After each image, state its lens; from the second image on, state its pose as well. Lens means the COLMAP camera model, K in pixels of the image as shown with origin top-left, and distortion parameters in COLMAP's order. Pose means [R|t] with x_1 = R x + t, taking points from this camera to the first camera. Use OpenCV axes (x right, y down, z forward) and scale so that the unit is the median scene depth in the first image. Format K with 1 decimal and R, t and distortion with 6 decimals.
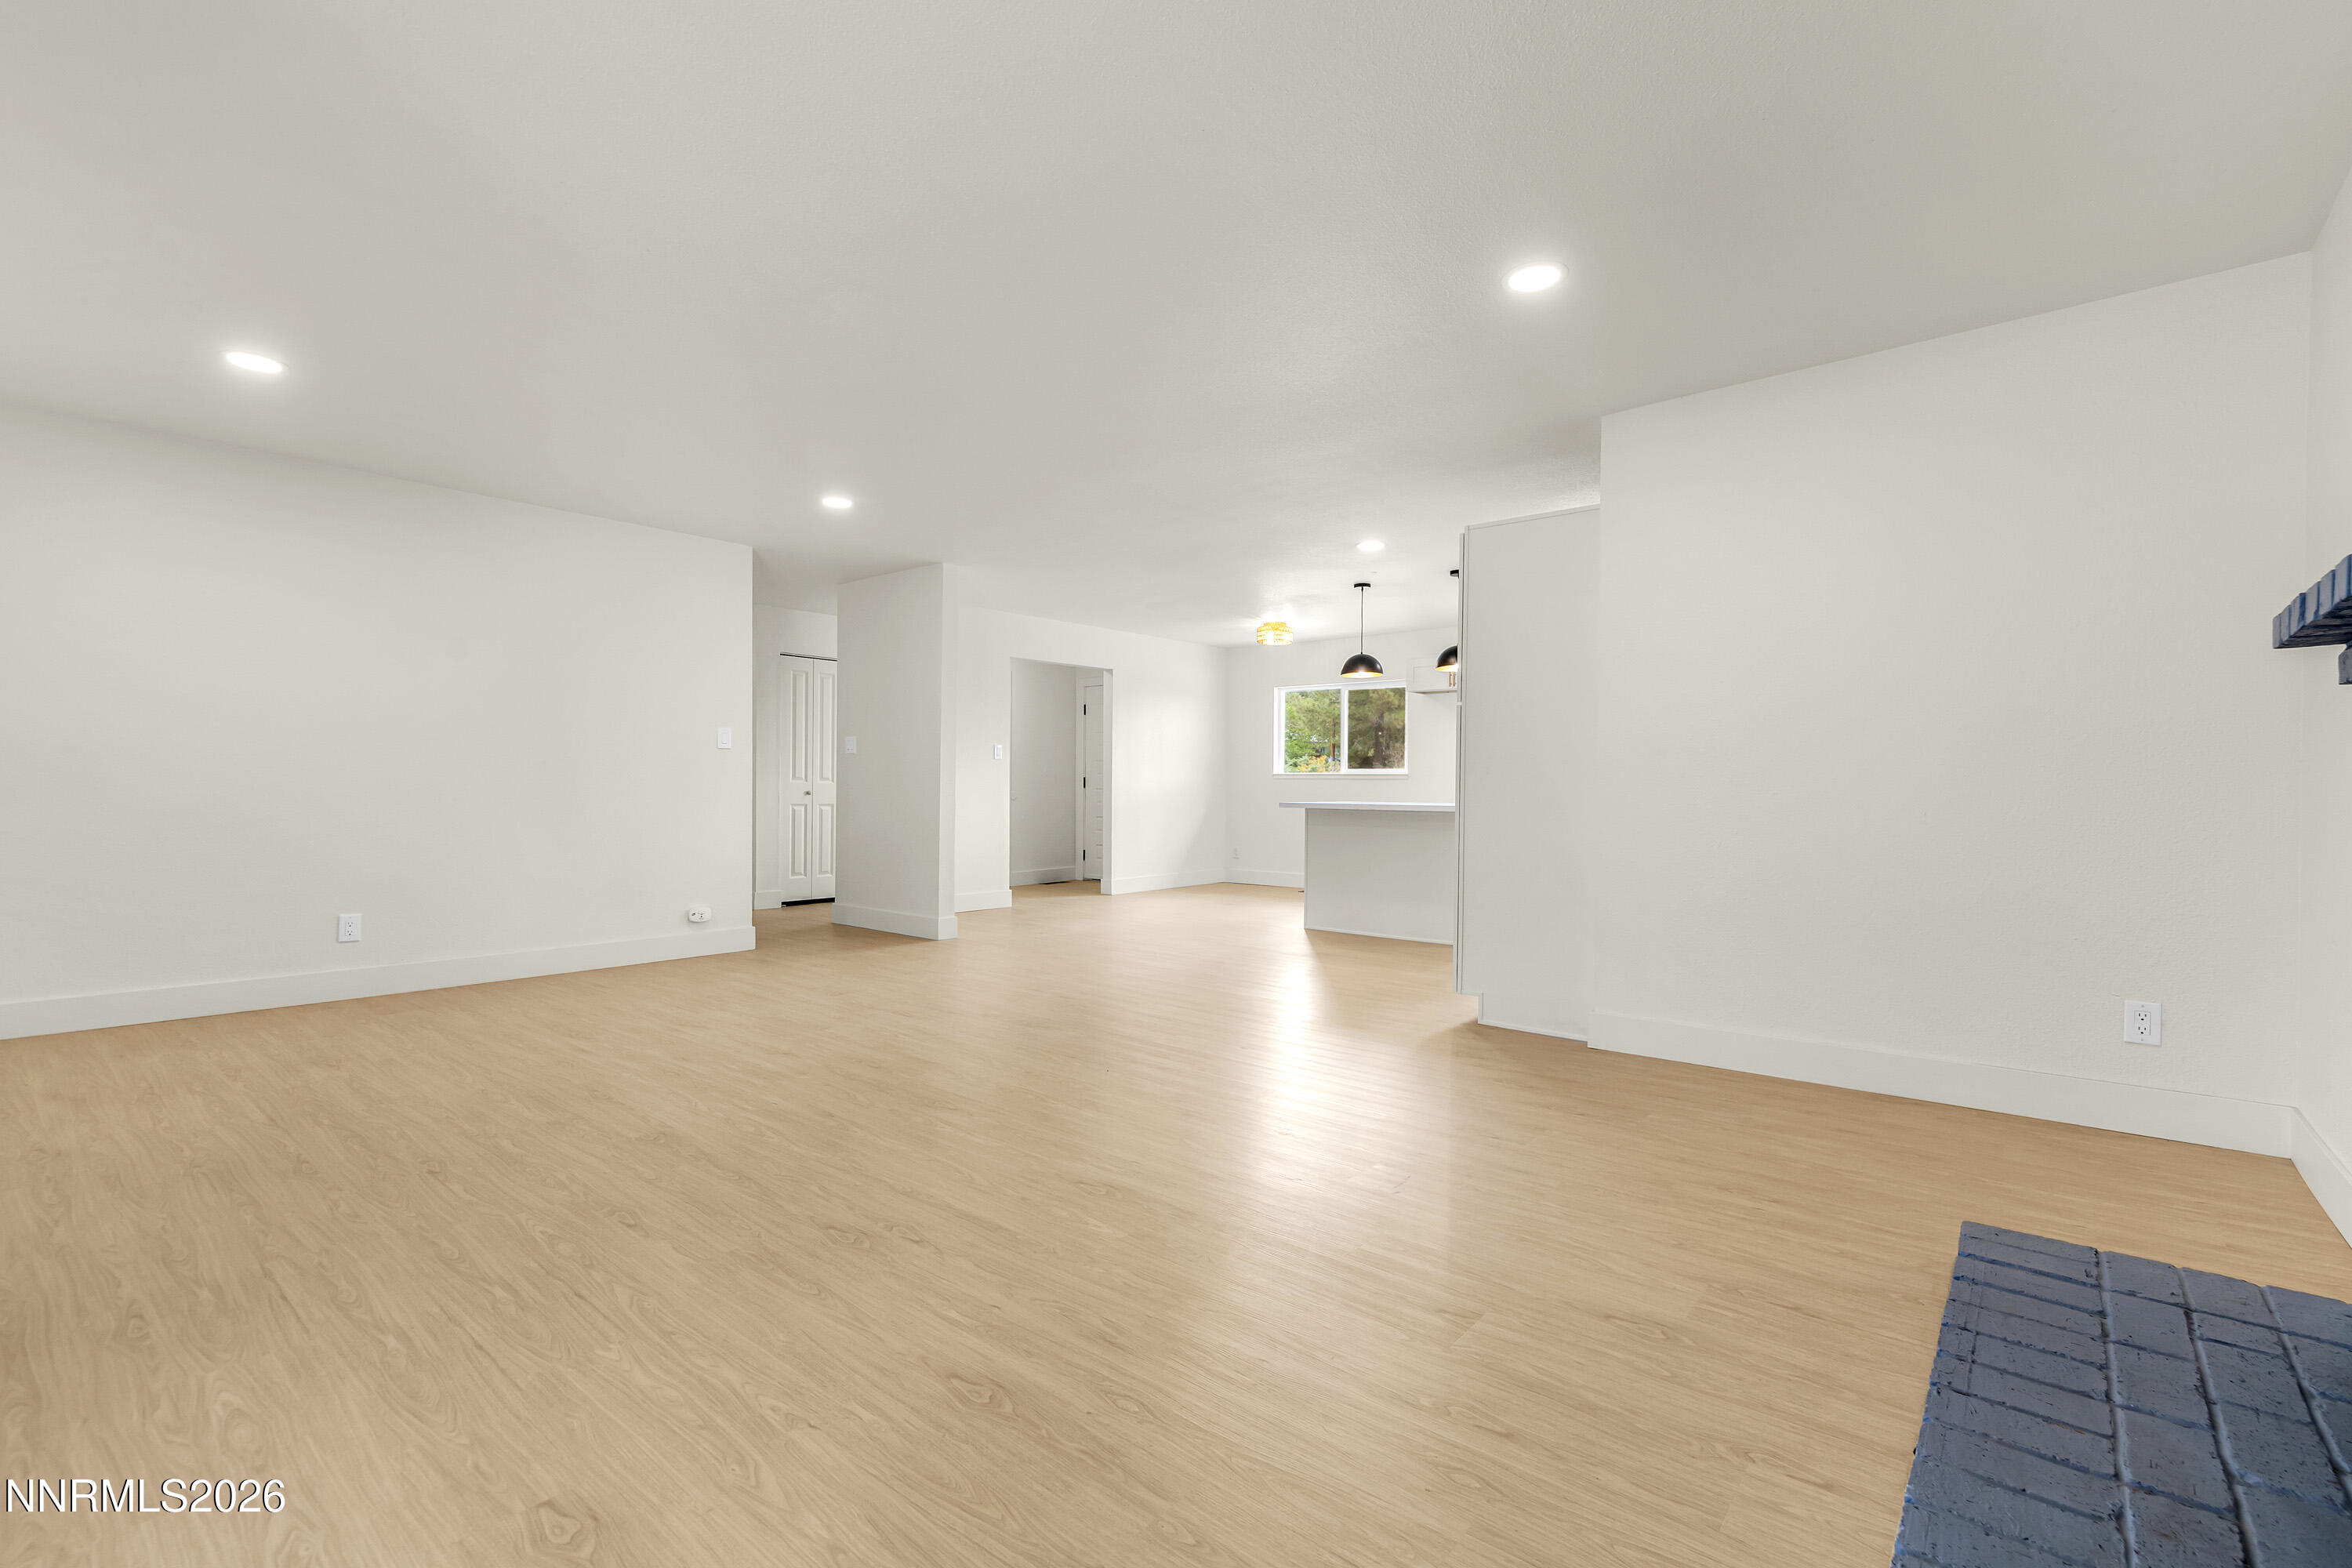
lens RADIAL K [[1031.7, 0, 1223.8], [0, 1031.7, 791.7], [0, 0, 1]] dist [-0.001047, -0.000176]
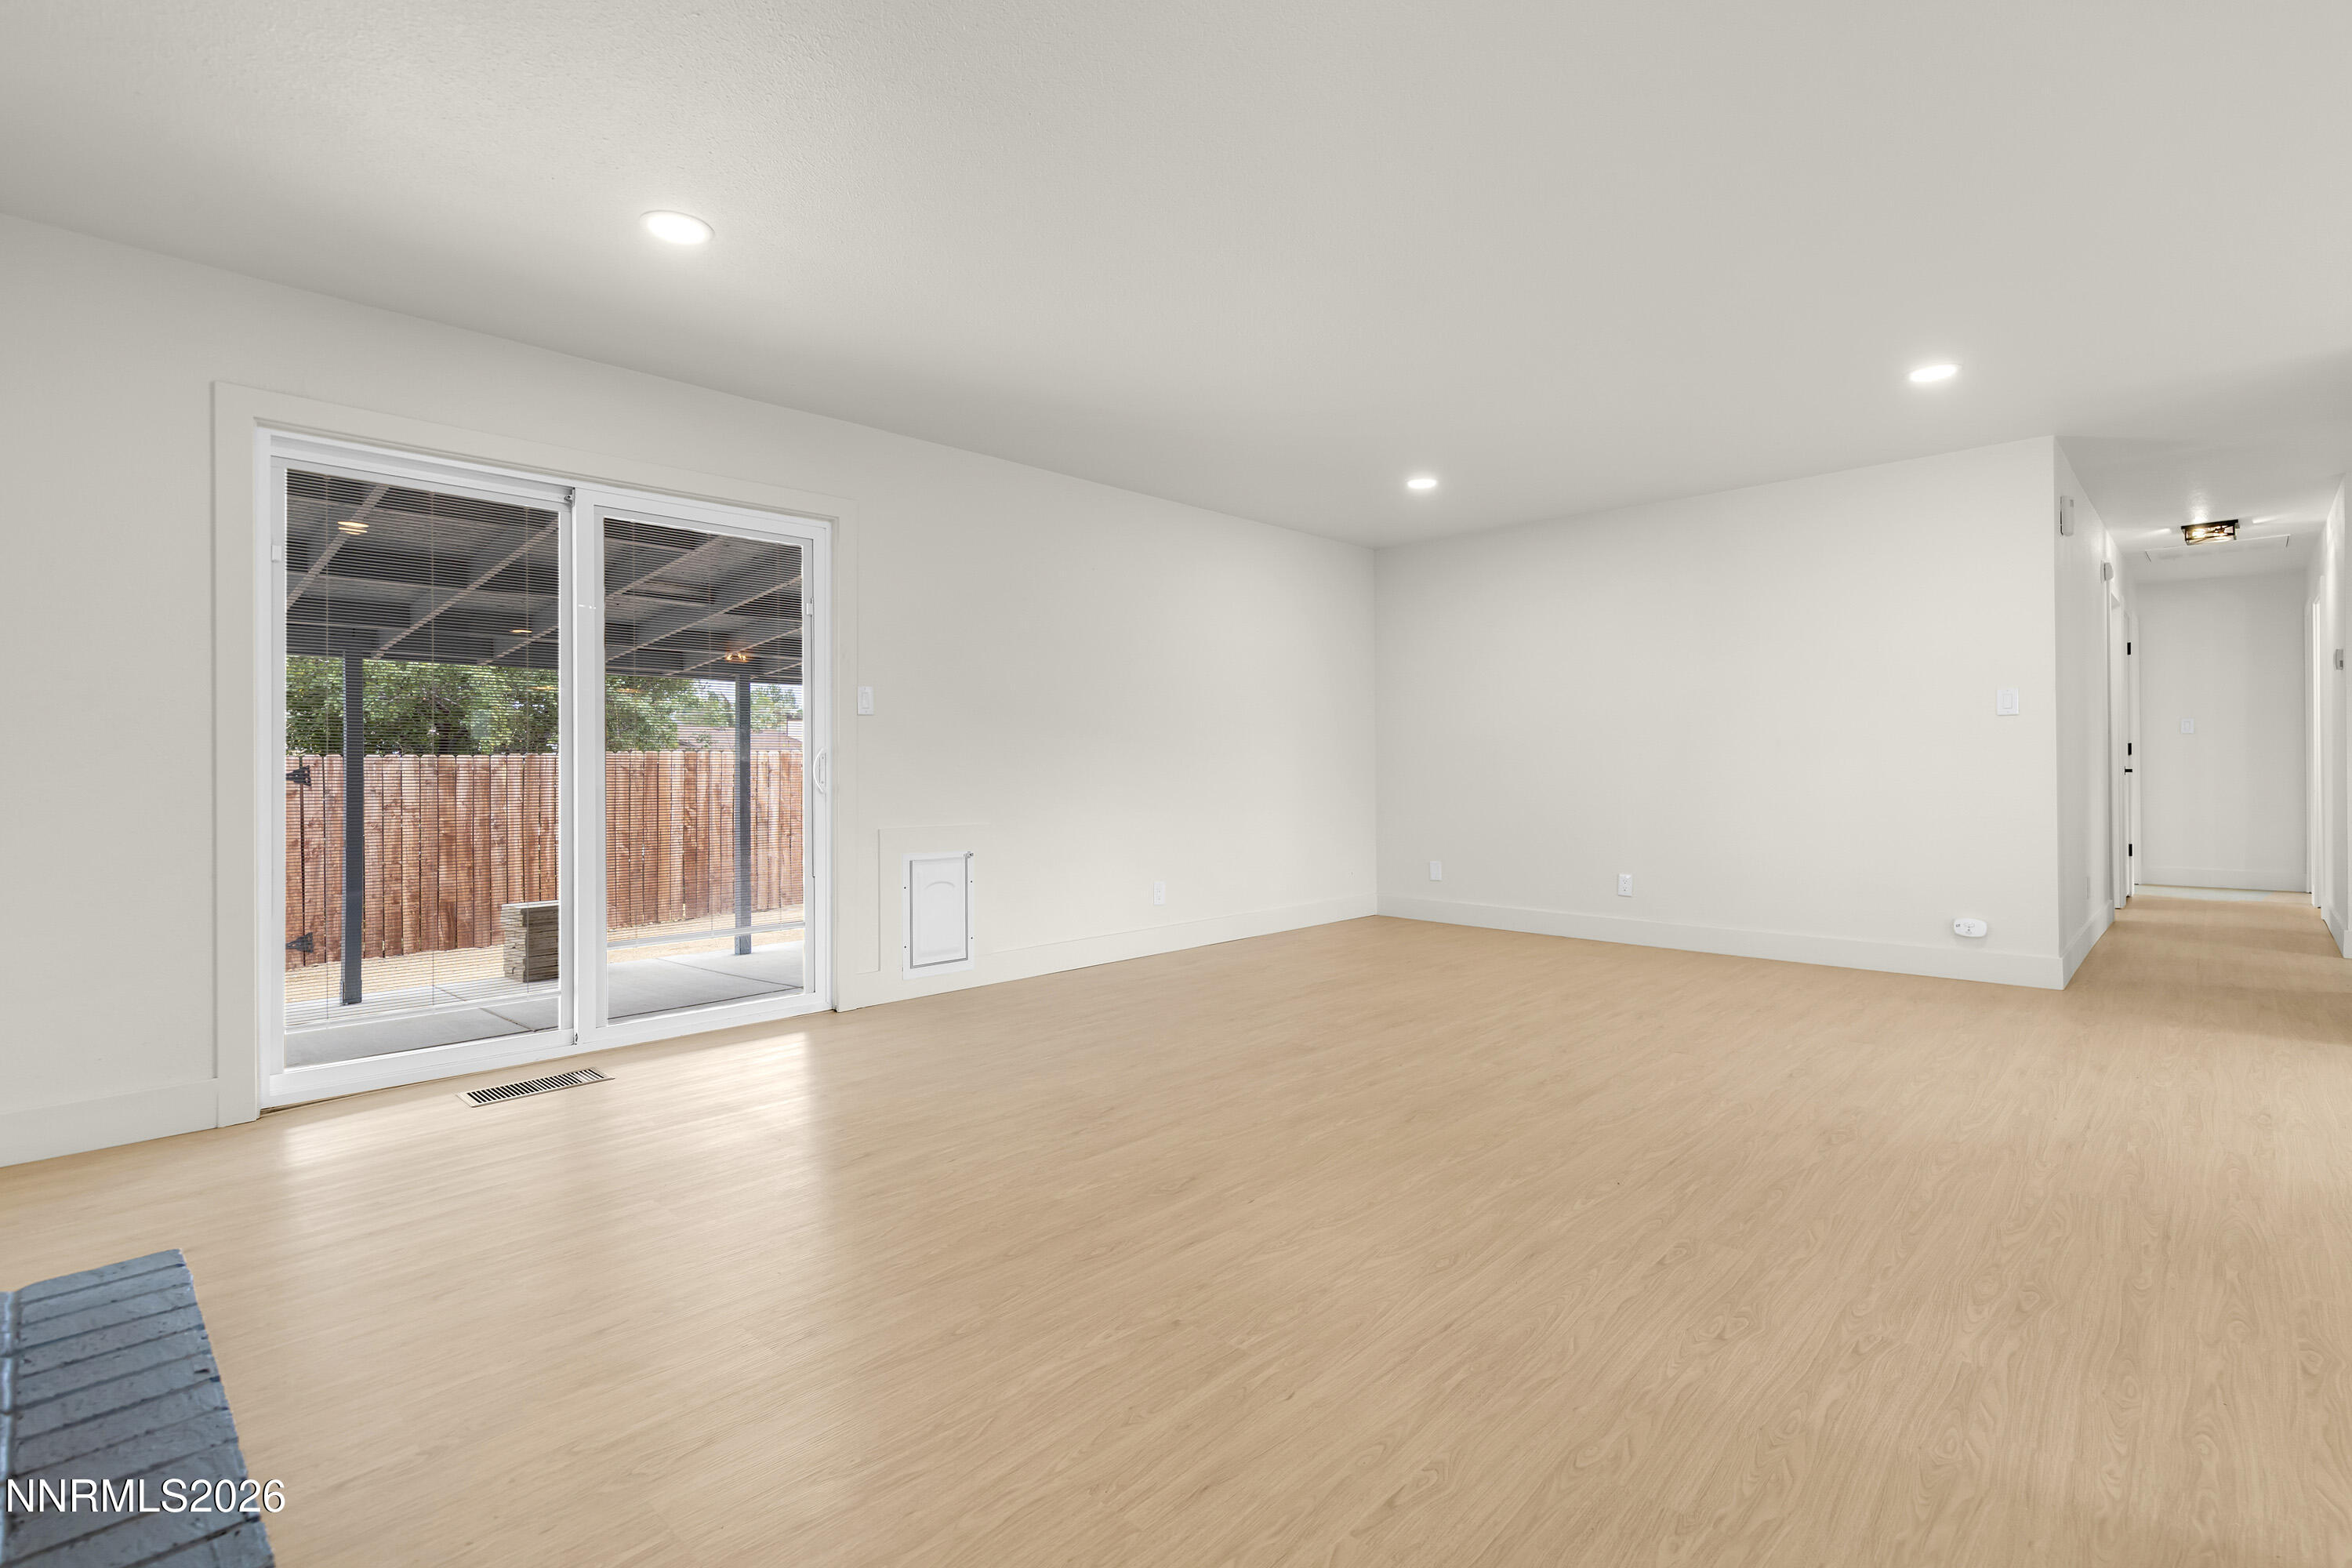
lens RADIAL K [[1088.6, 0, 1175.1], [0, 1088.6, 759.7], [0, 0, 1]] dist [-0.000686, 0.000094]
pose [[-0.097242, -0.013092, -0.995175, 0.799808], [0.003657, 0.999902, -0.013512, -0.001481], [0.995254, -0.004953, -0.097185, 0.978999]]
